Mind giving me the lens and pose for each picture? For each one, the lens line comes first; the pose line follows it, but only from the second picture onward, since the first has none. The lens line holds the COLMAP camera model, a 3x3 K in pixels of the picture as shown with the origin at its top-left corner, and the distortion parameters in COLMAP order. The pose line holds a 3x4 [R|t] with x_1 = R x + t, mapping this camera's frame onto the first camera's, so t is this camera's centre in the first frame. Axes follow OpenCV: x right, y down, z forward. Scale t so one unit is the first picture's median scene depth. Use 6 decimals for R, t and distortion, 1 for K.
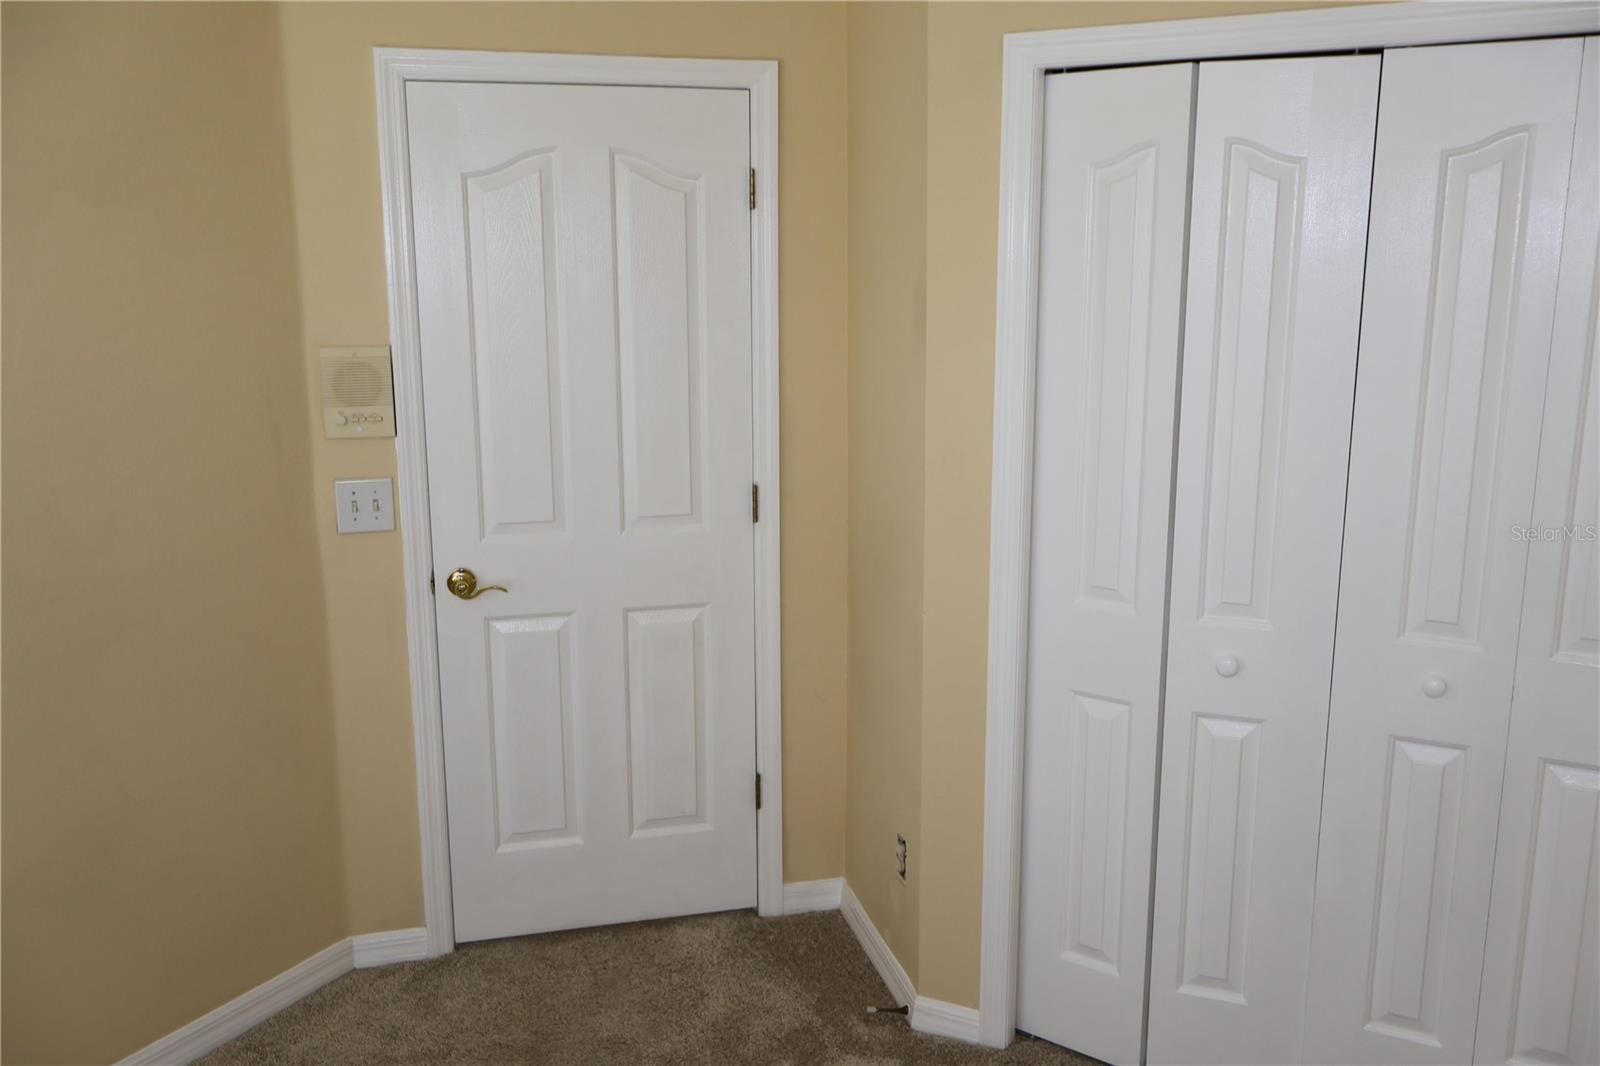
lens RADIAL K [[1422.6, 0, 790.6], [0, 1422.6, 530.9], [0, 0, 1]] dist [-0.008395, -0.007728]
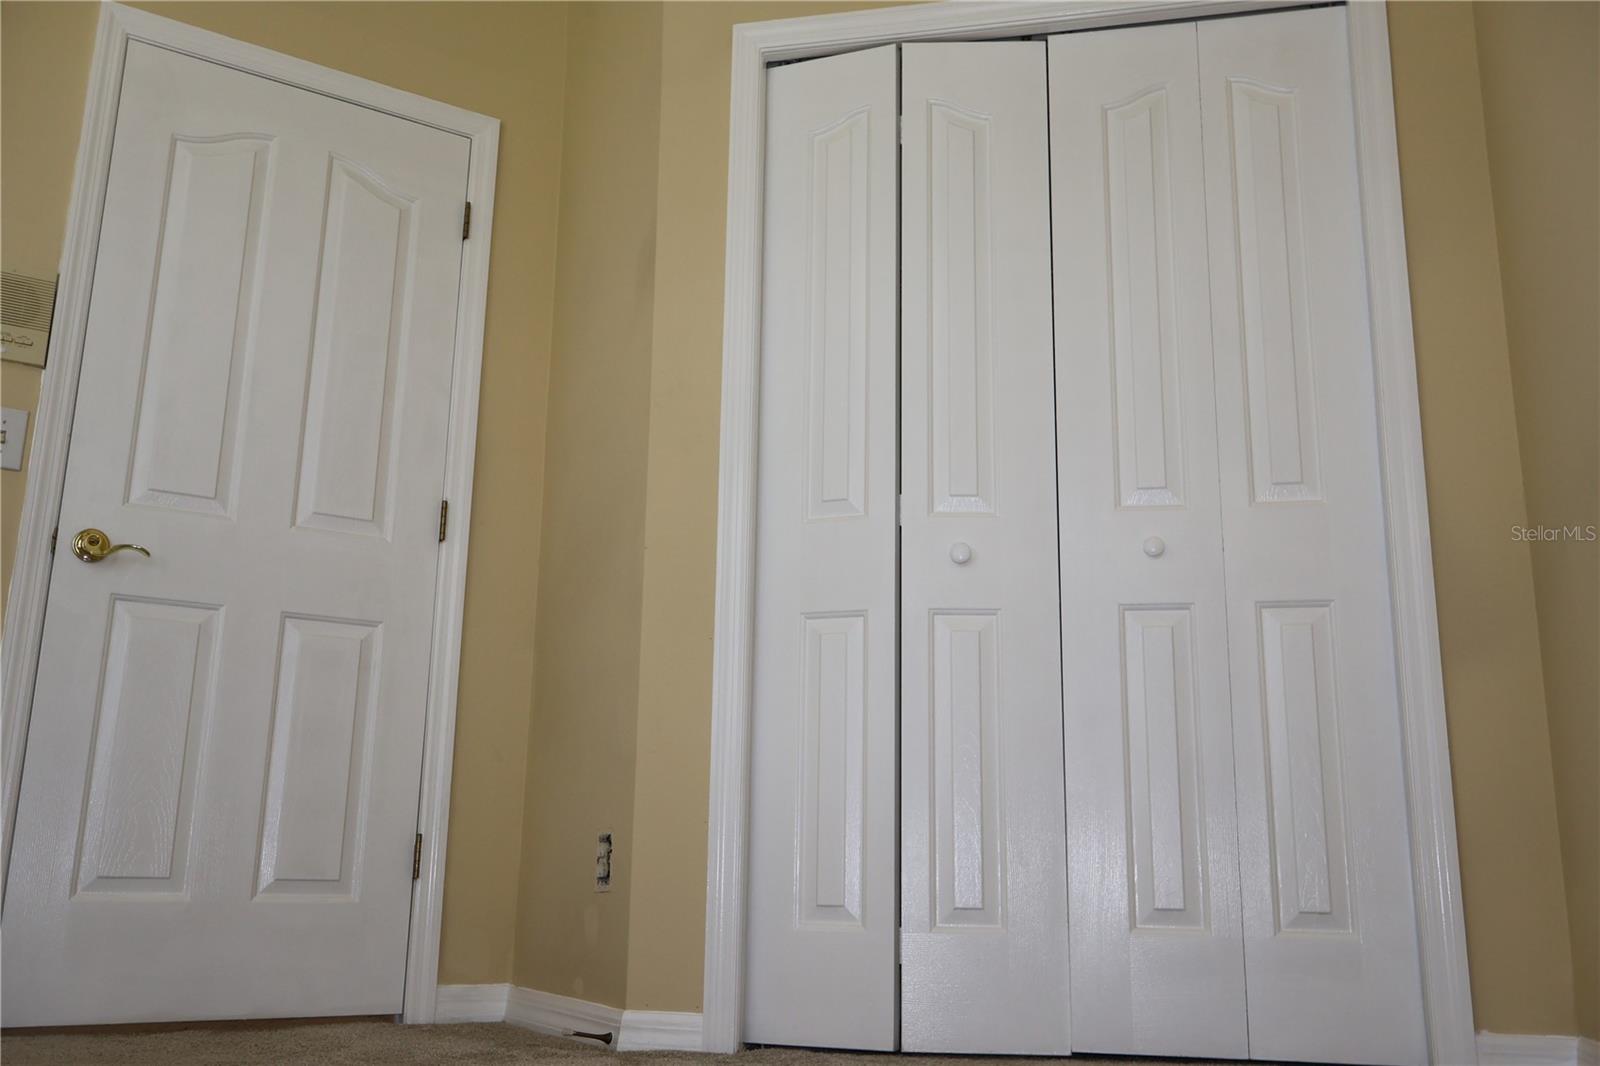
lens RADIAL K [[1422.6, 0, 810.1], [0, 1422.6, 535.7], [0, 0, 1]] dist [-0.008395, -0.007728]
pose [[0.949562, 0.092034, 0.299770, -0.078435], [0.046688, 0.903812, -0.425375, 0.415138], [-0.310085, 0.417916, 0.853928, 0.139470]]
